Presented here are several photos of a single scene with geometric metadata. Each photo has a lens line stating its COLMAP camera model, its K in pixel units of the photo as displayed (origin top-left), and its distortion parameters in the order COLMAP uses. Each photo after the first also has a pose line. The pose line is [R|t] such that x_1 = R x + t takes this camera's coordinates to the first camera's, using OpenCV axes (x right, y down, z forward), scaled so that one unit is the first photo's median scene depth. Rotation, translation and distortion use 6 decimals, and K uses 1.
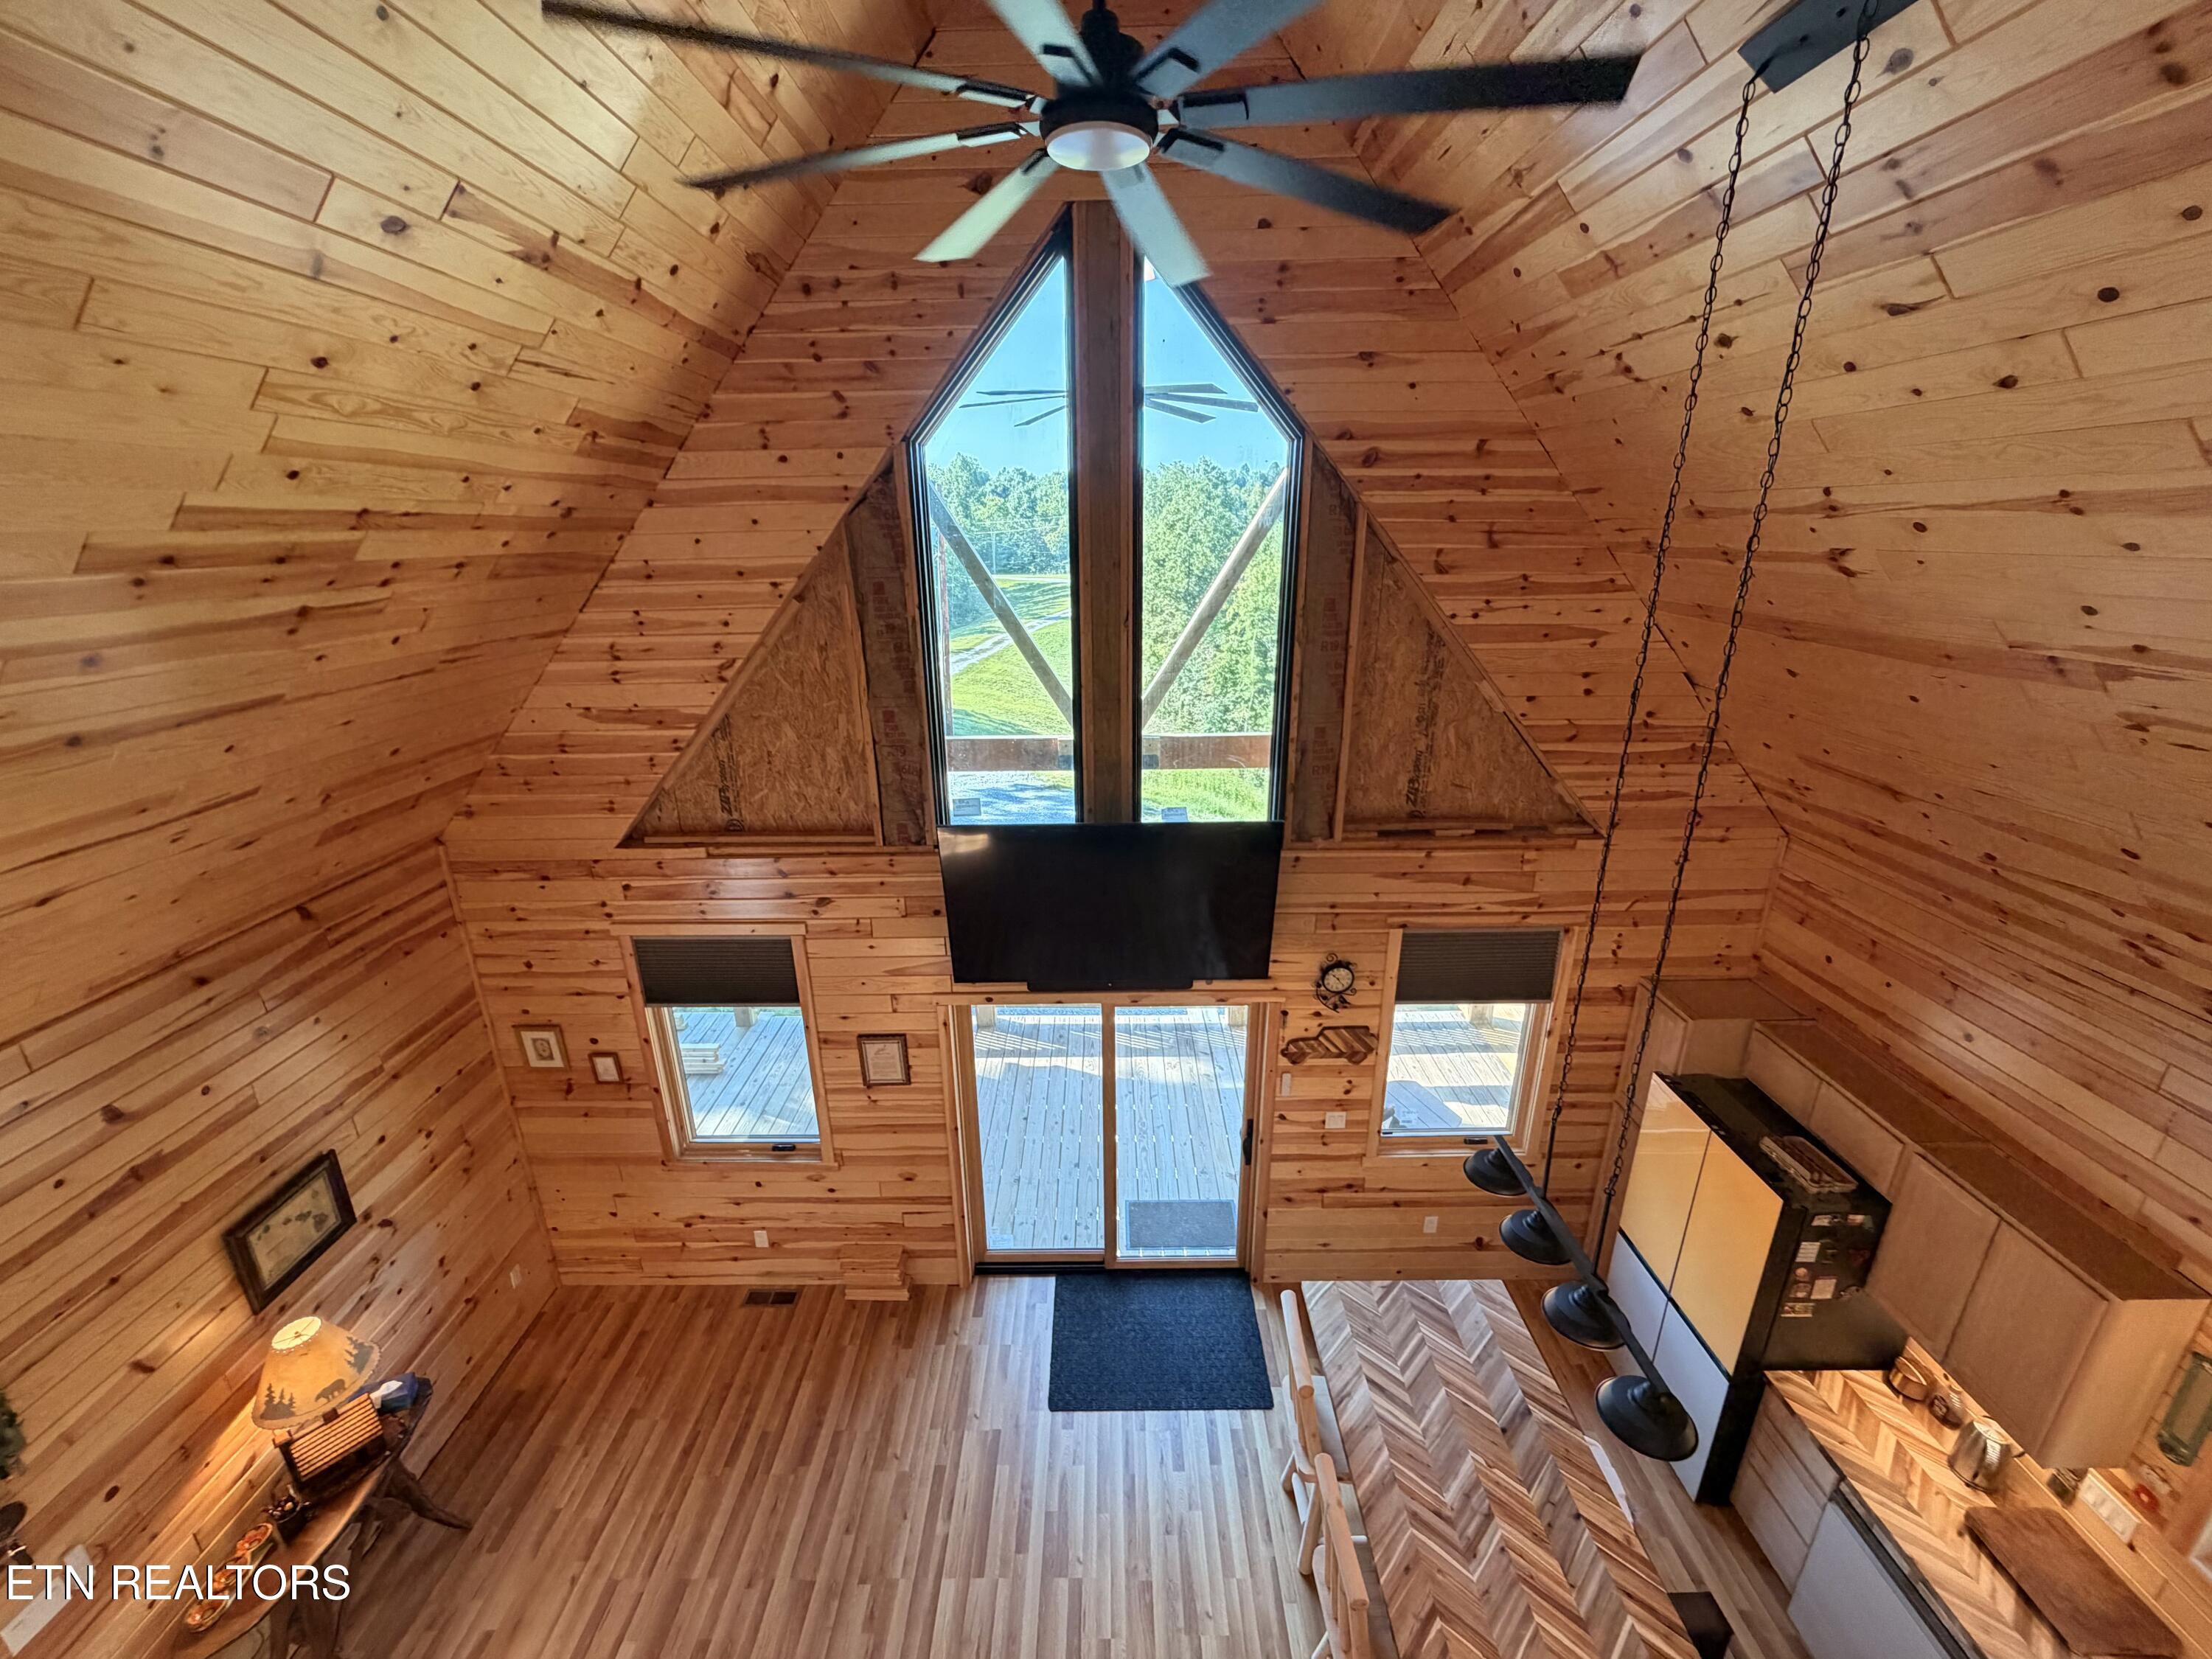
lens RADIAL K [[879.7, 0, 1104.6], [0, 879.7, 836.7], [0, 0, 1]] dist [0.000967, -0.000172]
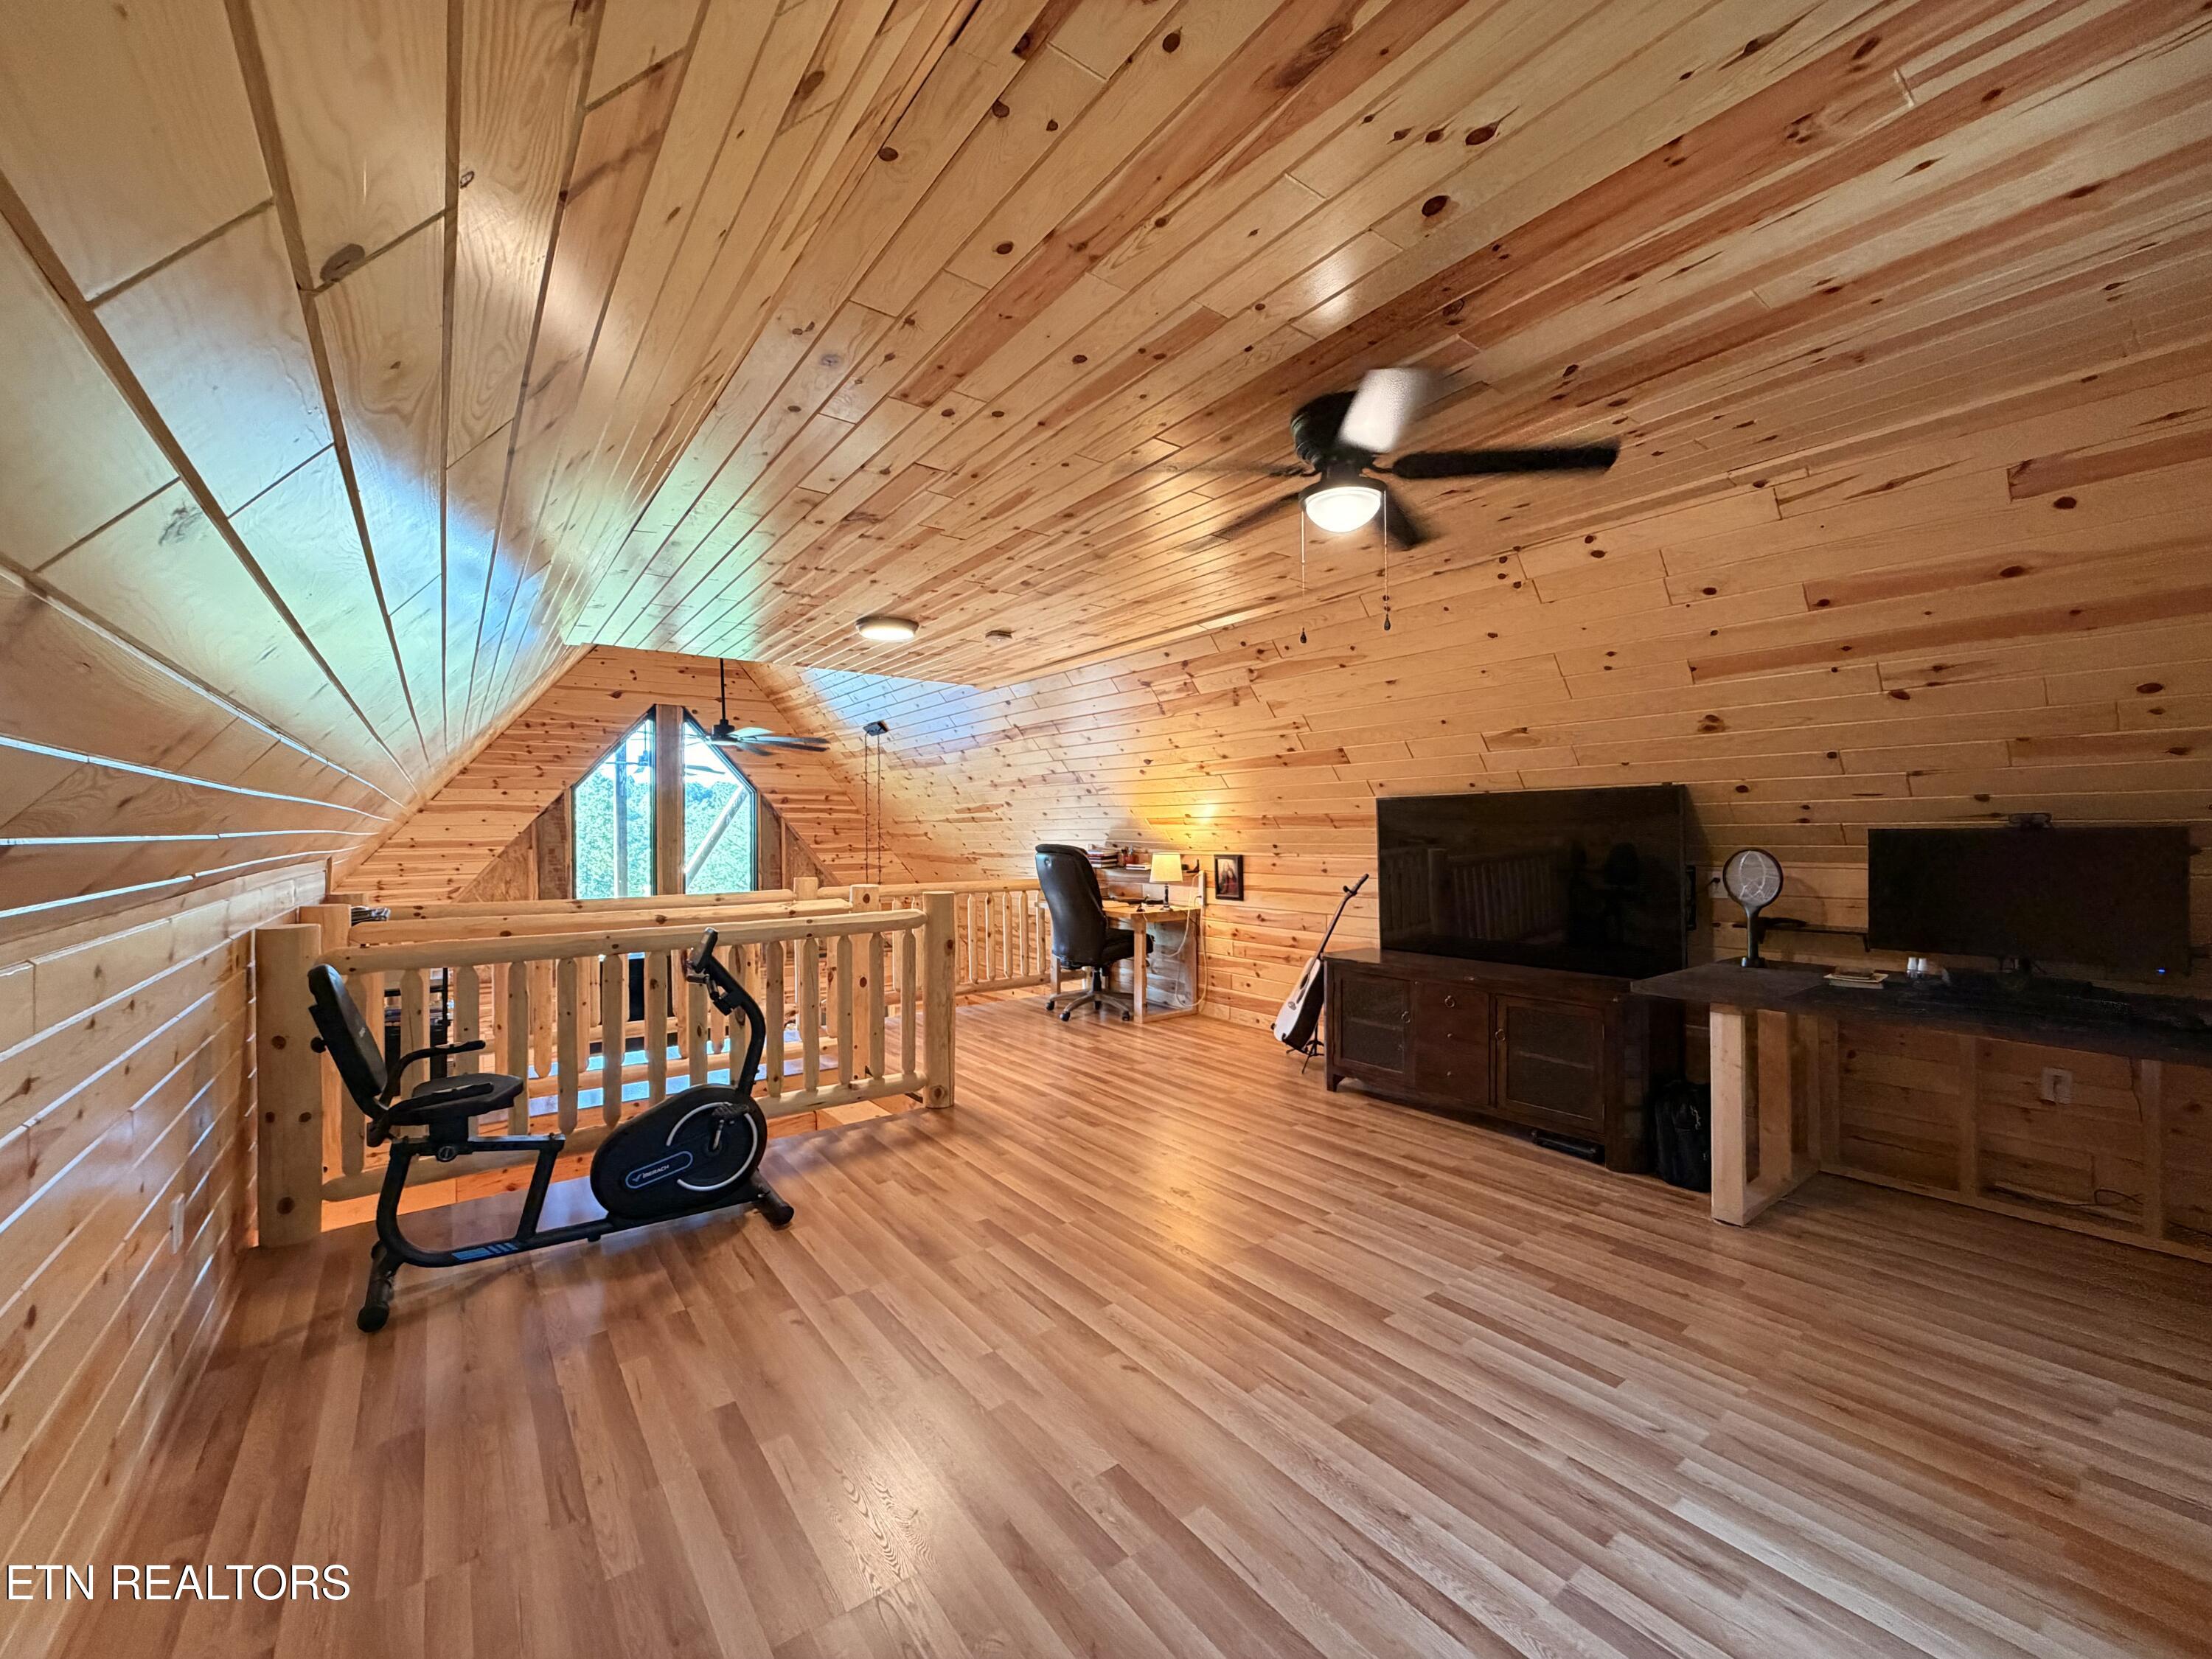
lens RADIAL K [[879.7, 0, 1099.0], [0, 879.7, 833.2], [0, 0, 1]] dist [0.000967, -0.000172]
pose [[0.802502, 0.007171, 0.596607, -0.435527], [0.193860, 0.942542, -0.272091, 0.472446], [-0.564278, 0.334011, 0.755001, -1.258299]]
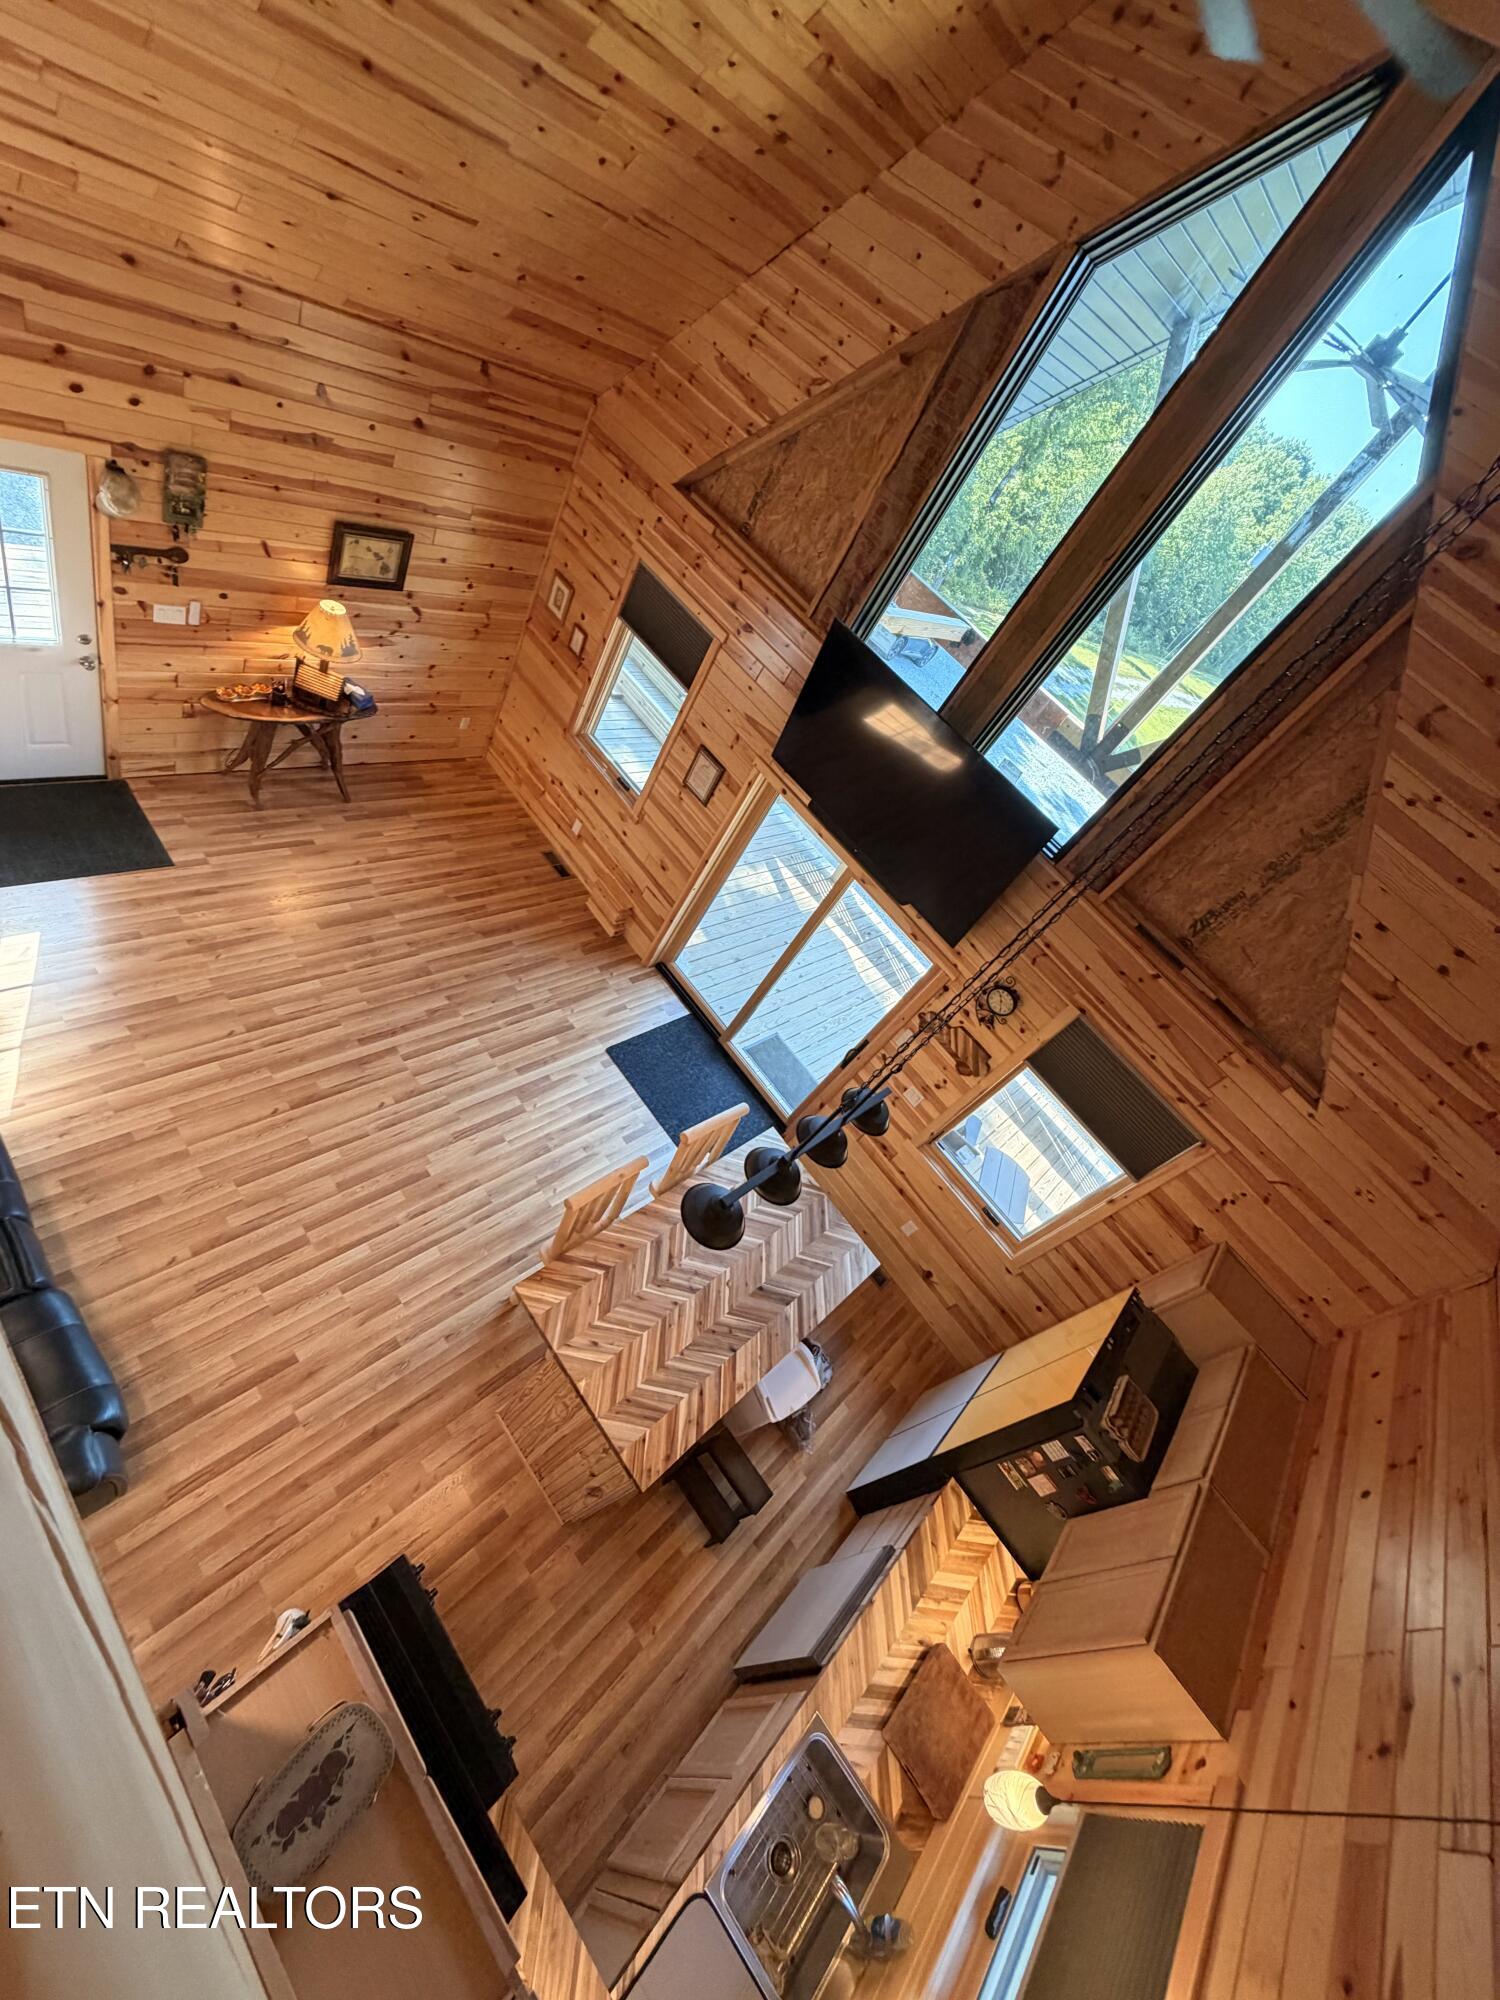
lens RADIAL K [[795.4, 0, 747.5], [0, 795.4, 998.1], [0, 0, 1]] dist [0.000967, -0.000172]
pose [[0.605984, 0.749752, -0.265811, 0.361407], [-0.652841, 0.659665, 0.372344, 0.003679], [0.454512, -0.052102, 0.889215, 0.019805]]
